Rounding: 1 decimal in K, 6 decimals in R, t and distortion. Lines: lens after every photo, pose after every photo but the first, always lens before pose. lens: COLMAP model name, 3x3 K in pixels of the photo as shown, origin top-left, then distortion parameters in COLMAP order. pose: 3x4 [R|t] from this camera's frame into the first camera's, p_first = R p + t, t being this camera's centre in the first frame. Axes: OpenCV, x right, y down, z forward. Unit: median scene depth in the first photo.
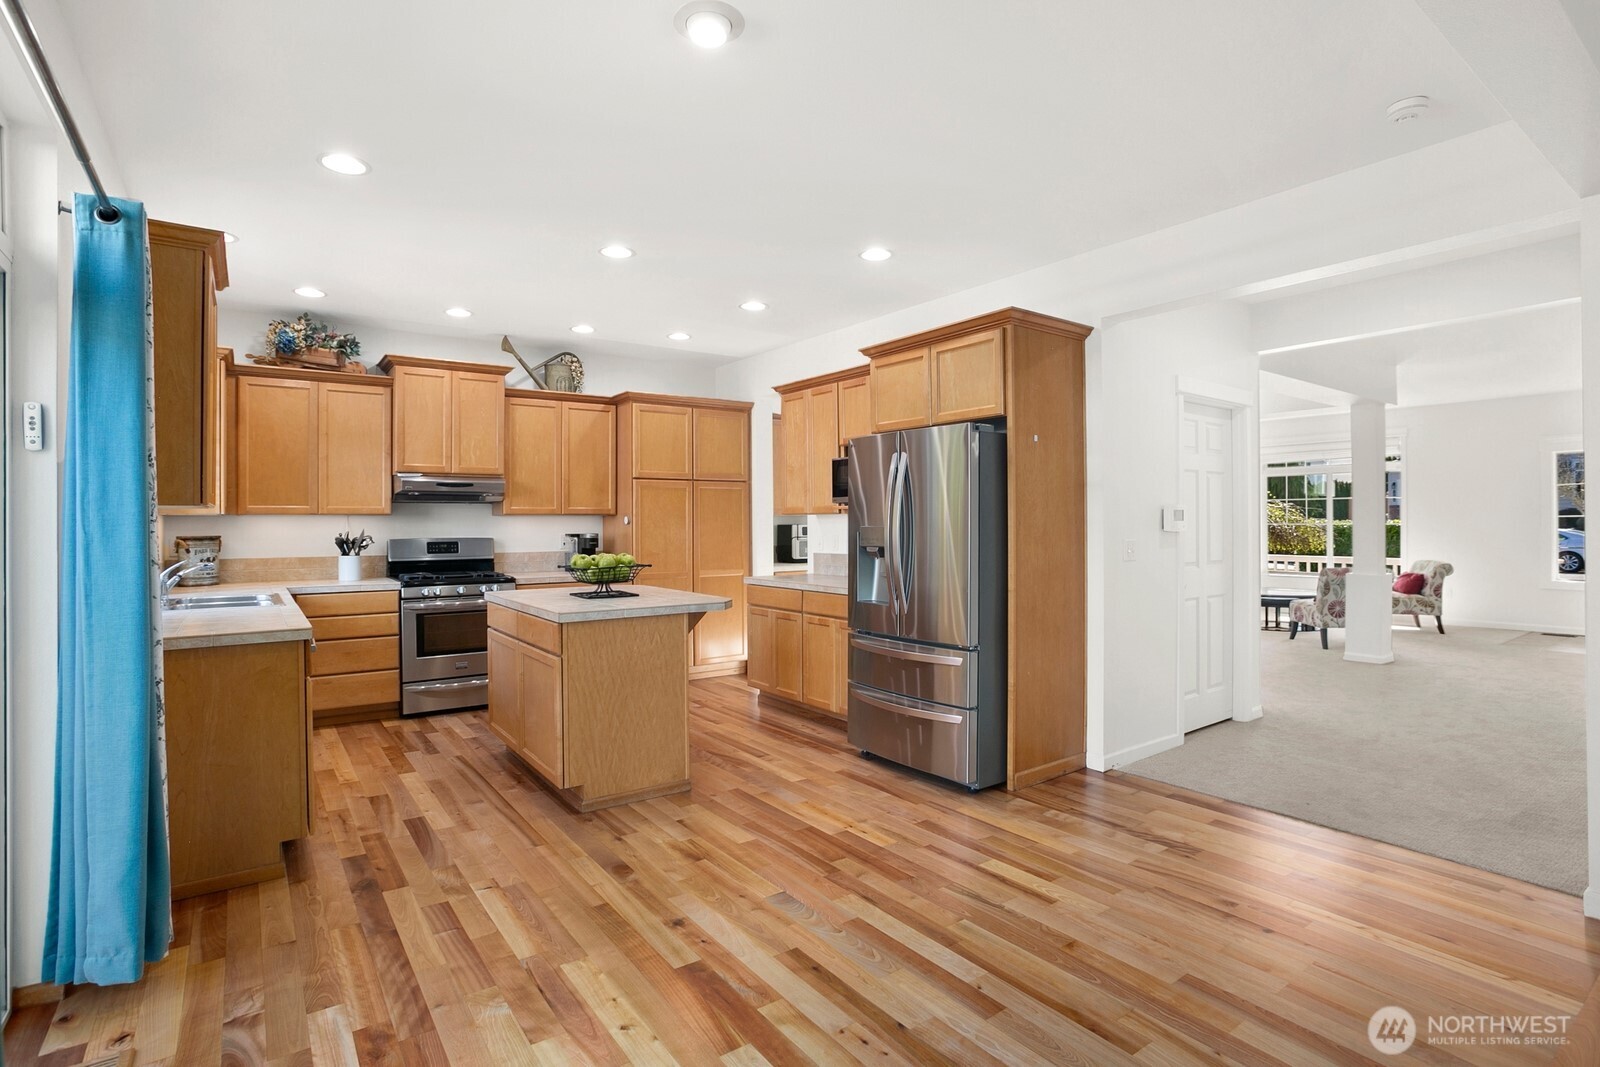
lens RADIAL K [[773.6, 0, 767.8], [0, 773.6, 521.9], [0, 0, 1]] dist [-0.042636, 0.017186]
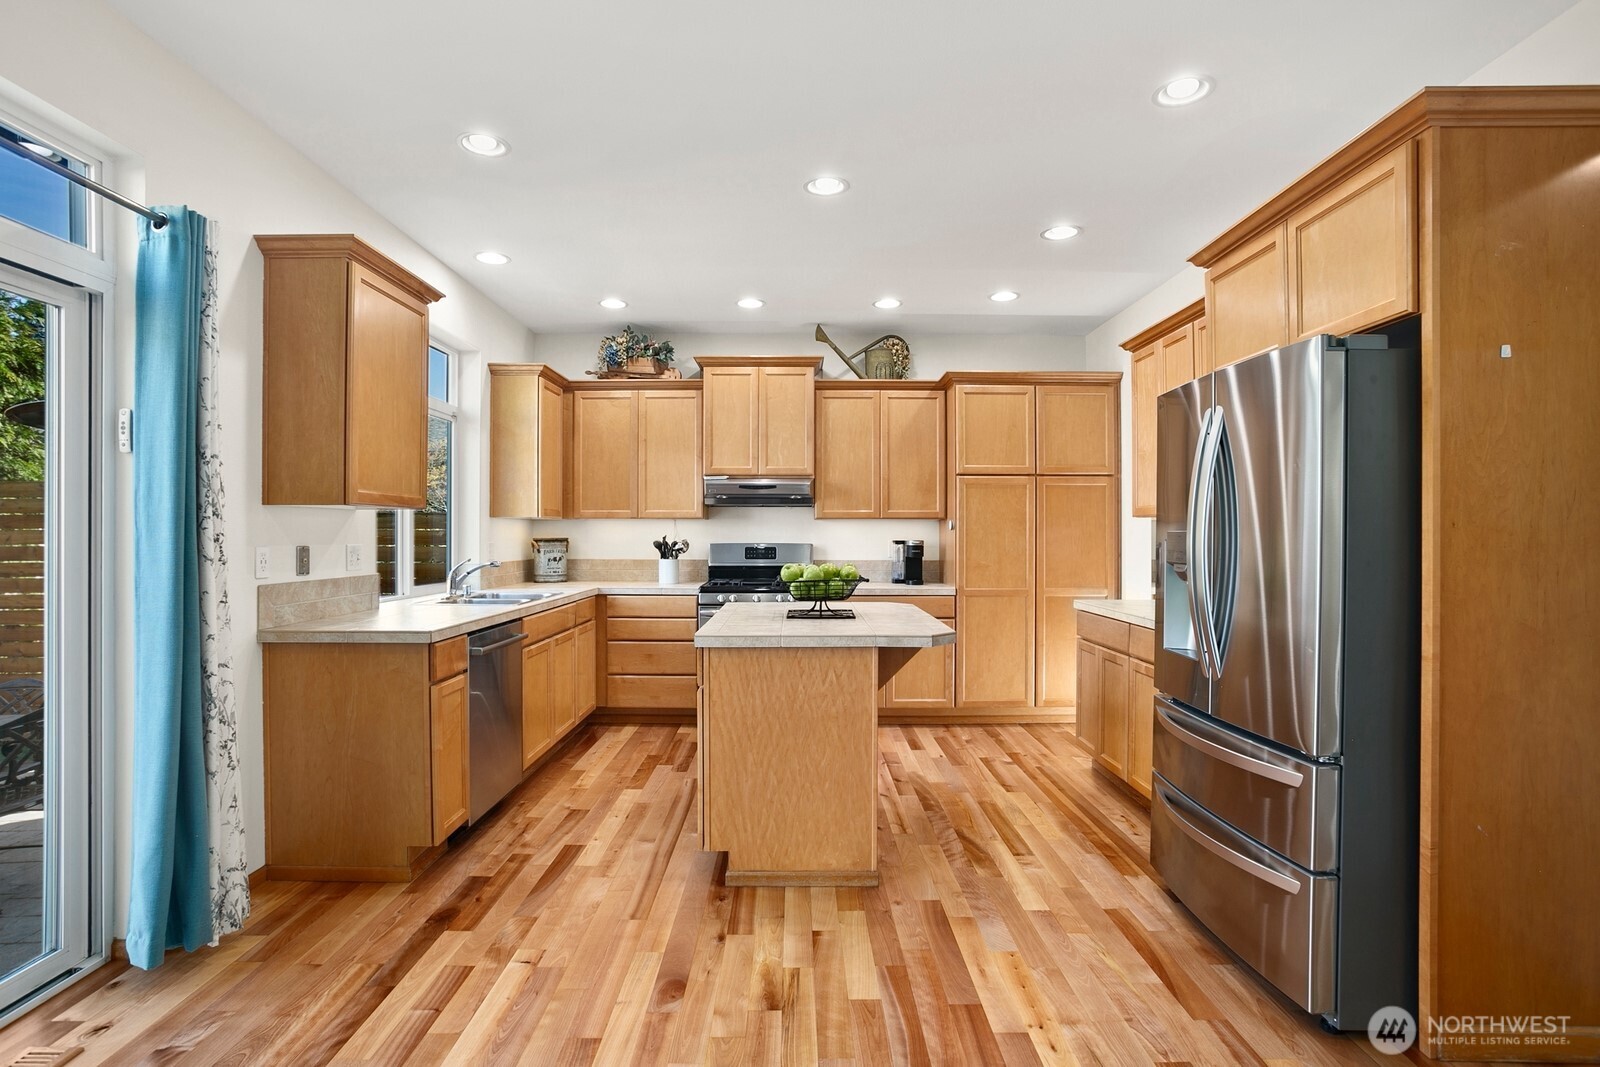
lens RADIAL K [[773.6, 0, 784.2], [0, 773.6, 536.2], [0, 0, 1]] dist [-0.042636, 0.017186]
pose [[0.830990, 0.009033, -0.556214, 0.209254], [-0.005061, 0.999950, 0.008678, 0.005721], [0.556265, -0.004396, 0.830993, 0.306664]]
